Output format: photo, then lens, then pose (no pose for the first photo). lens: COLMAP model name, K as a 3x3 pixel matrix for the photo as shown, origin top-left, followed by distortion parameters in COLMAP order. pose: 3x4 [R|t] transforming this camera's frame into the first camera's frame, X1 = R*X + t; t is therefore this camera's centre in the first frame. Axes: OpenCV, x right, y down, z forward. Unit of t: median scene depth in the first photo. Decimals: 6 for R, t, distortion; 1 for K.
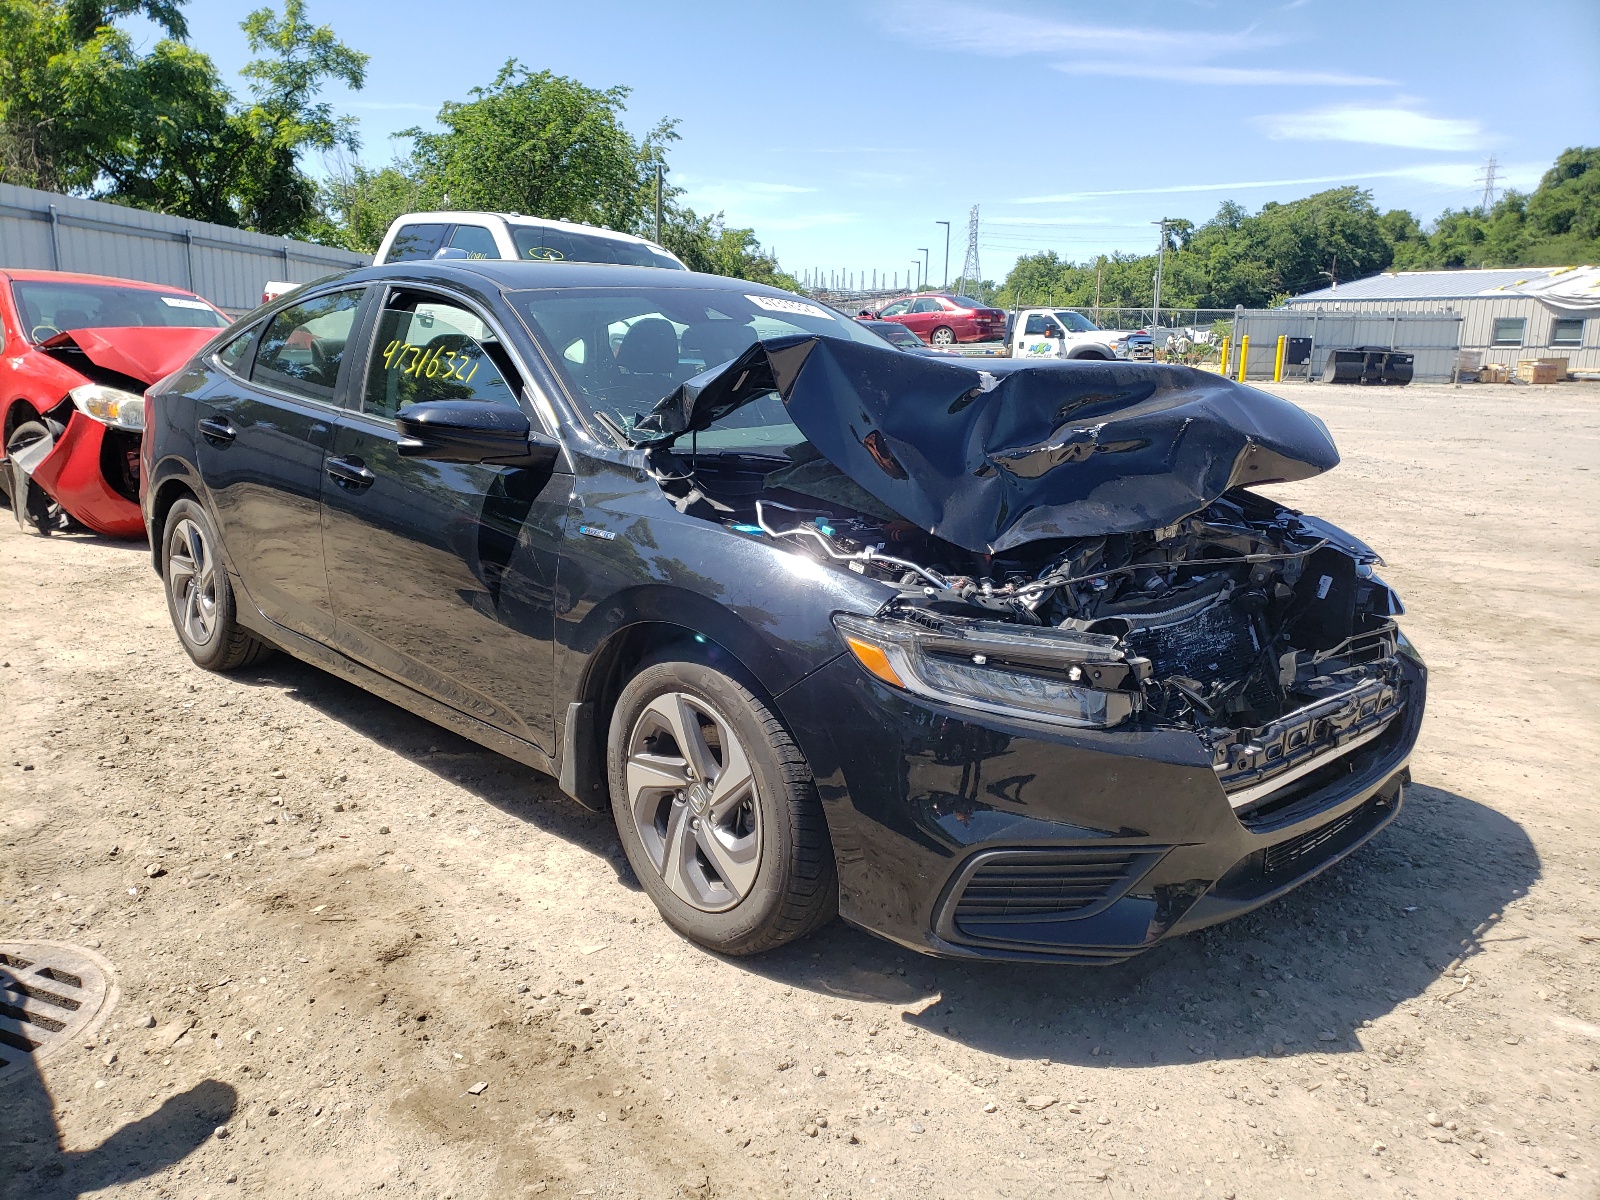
lens RADIAL K [[1271.8, 0, 800.0], [0, 1271.8, 600.0], [0, 0, 1]] dist [-0.010597, 0.110759]
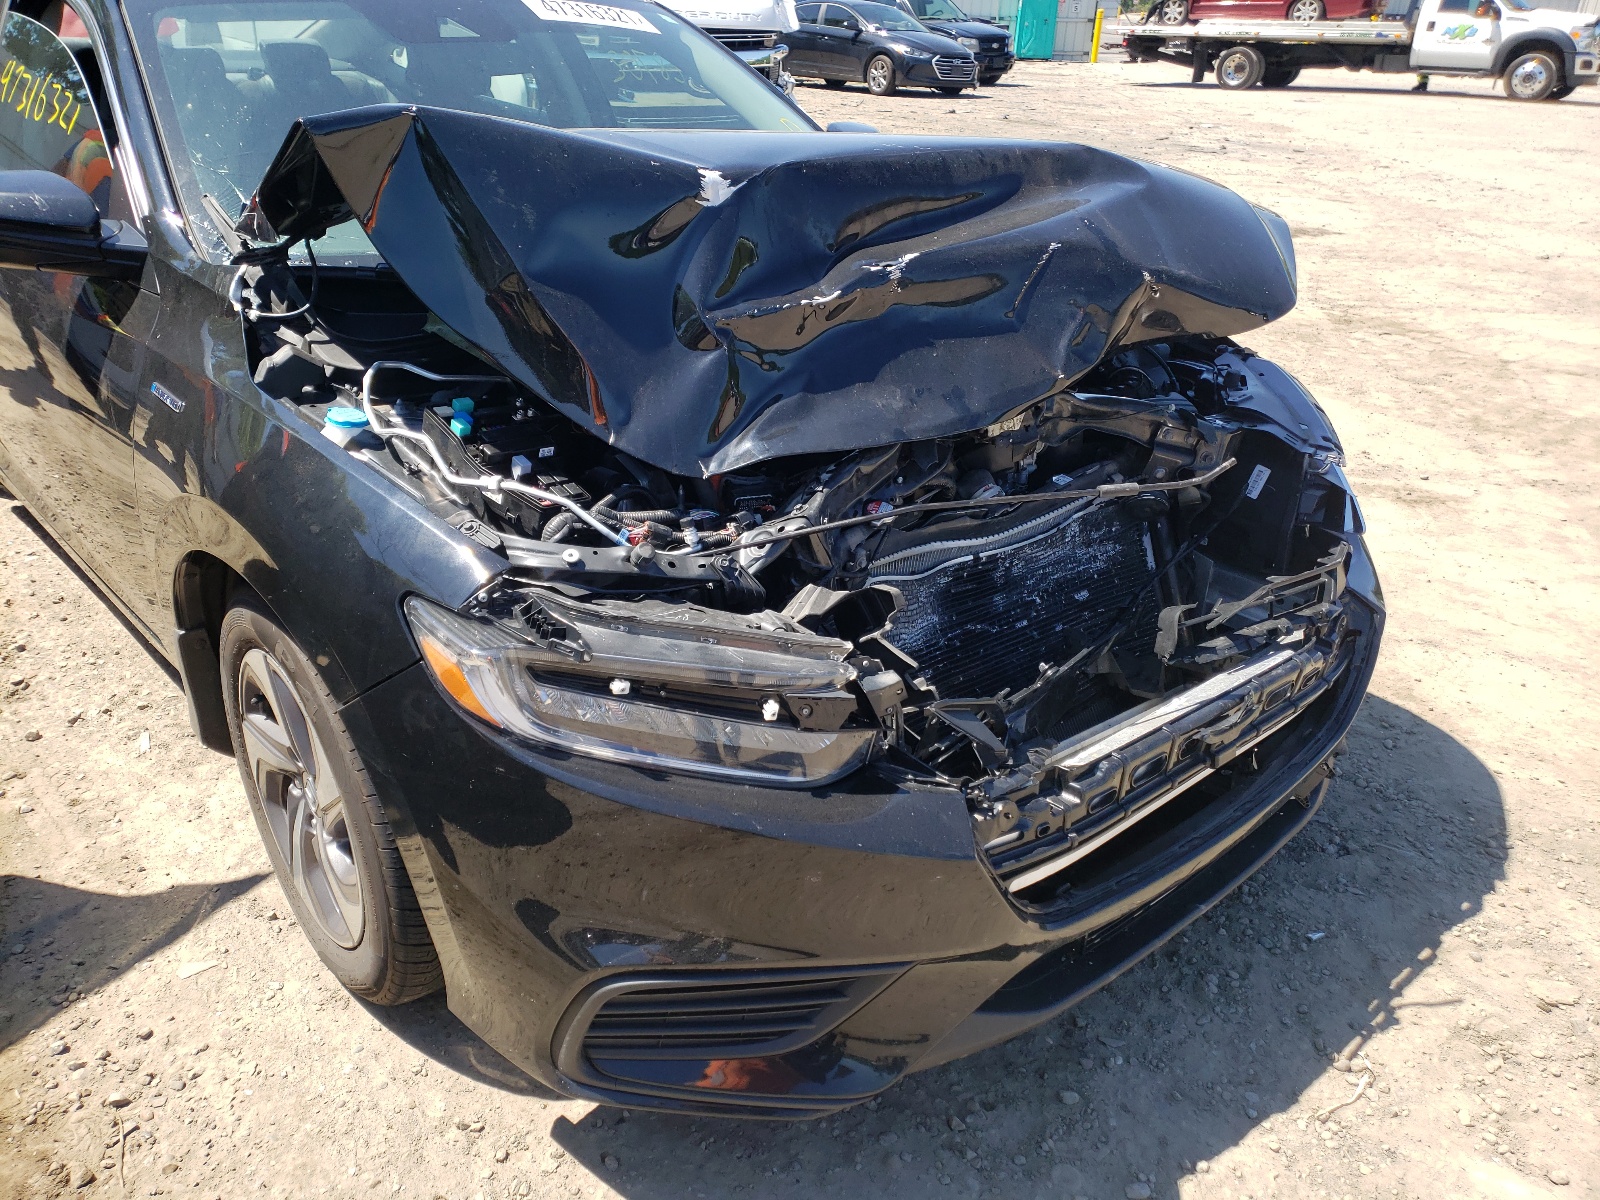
lens RADIAL K [[1213.5, 0, 800.0], [0, 1213.5, 600.0], [0, 0, 1]] dist [0.103201, -0.091609]
pose [[0.998758, 0.030512, -0.039392, 0.213077], [-0.019937, 0.969247, 0.245281, -0.121343], [0.045665, -0.244191, 0.968651, 0.359488]]
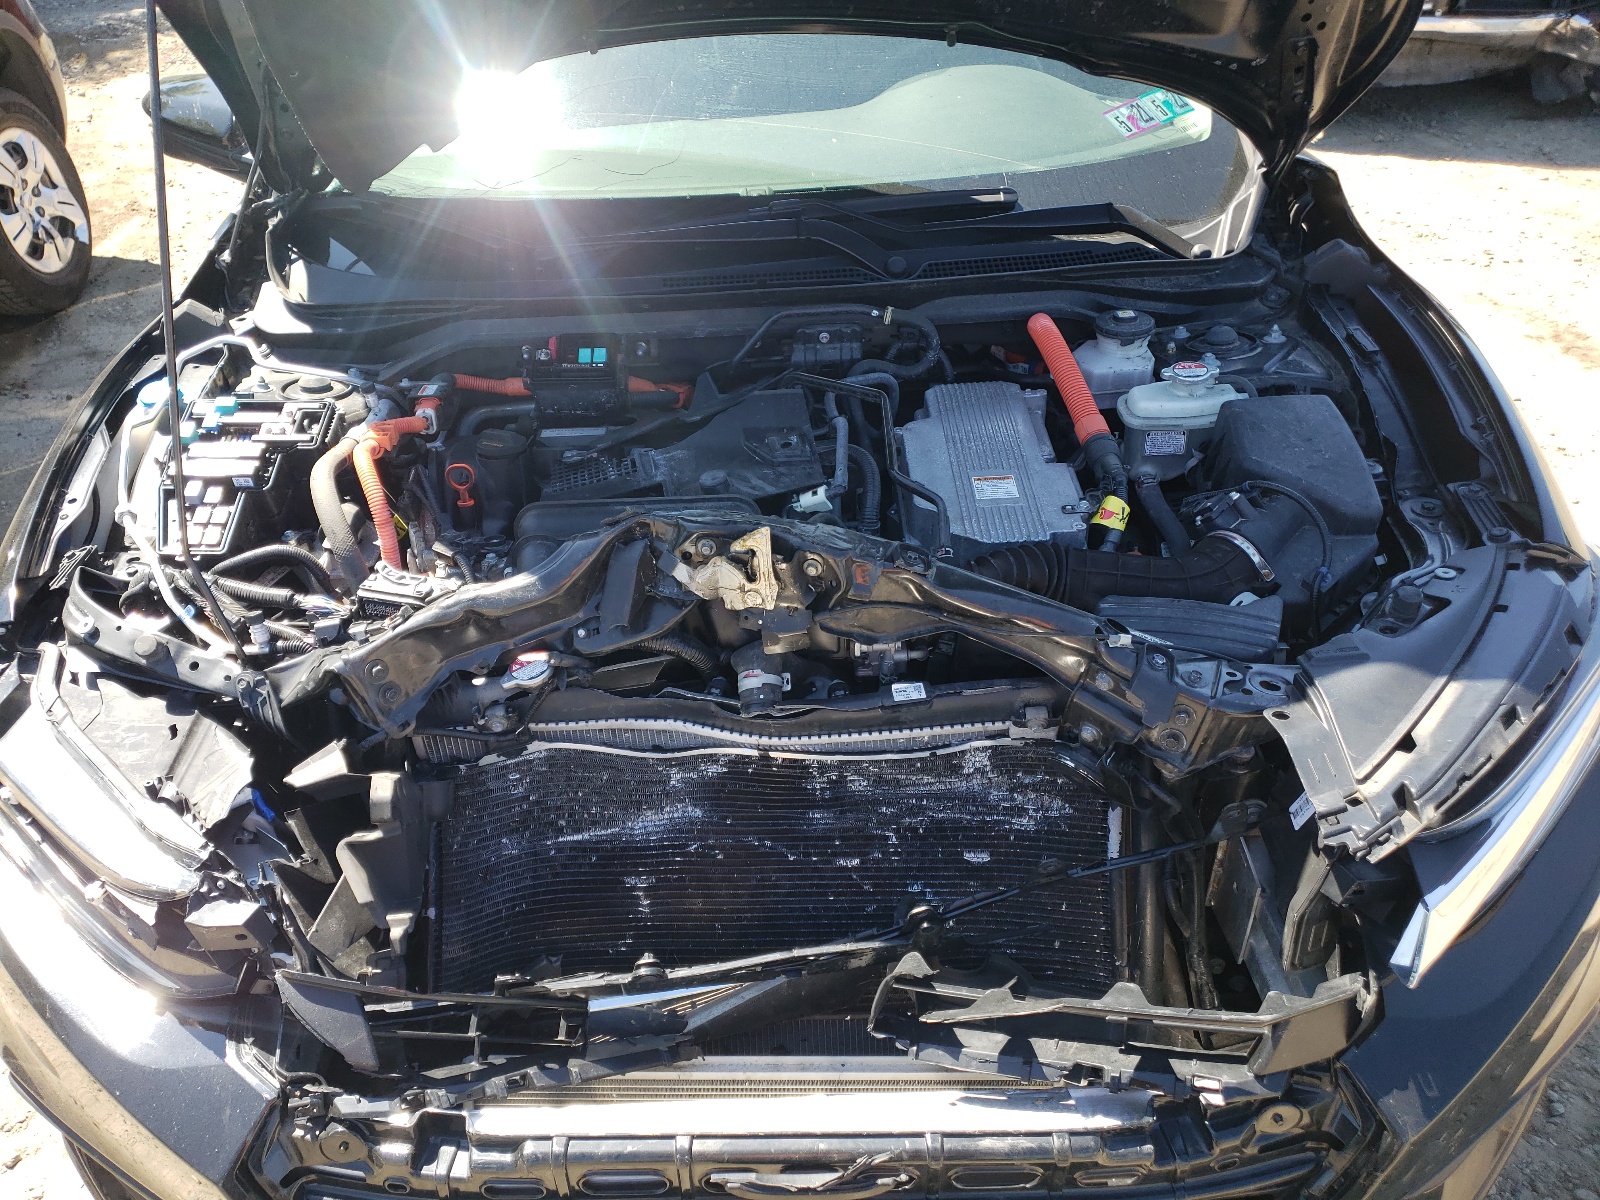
lens RADIAL K [[1213.5, 0, 800.0], [0, 1213.5, 600.0], [0, 0, 1]] dist [0.103201, -0.091609]
pose [[0.710652, 0.329814, -0.621448, 0.585035], [-0.082930, 0.916422, 0.391528, -0.230100], [0.698639, -0.226703, 0.678608, 0.733959]]
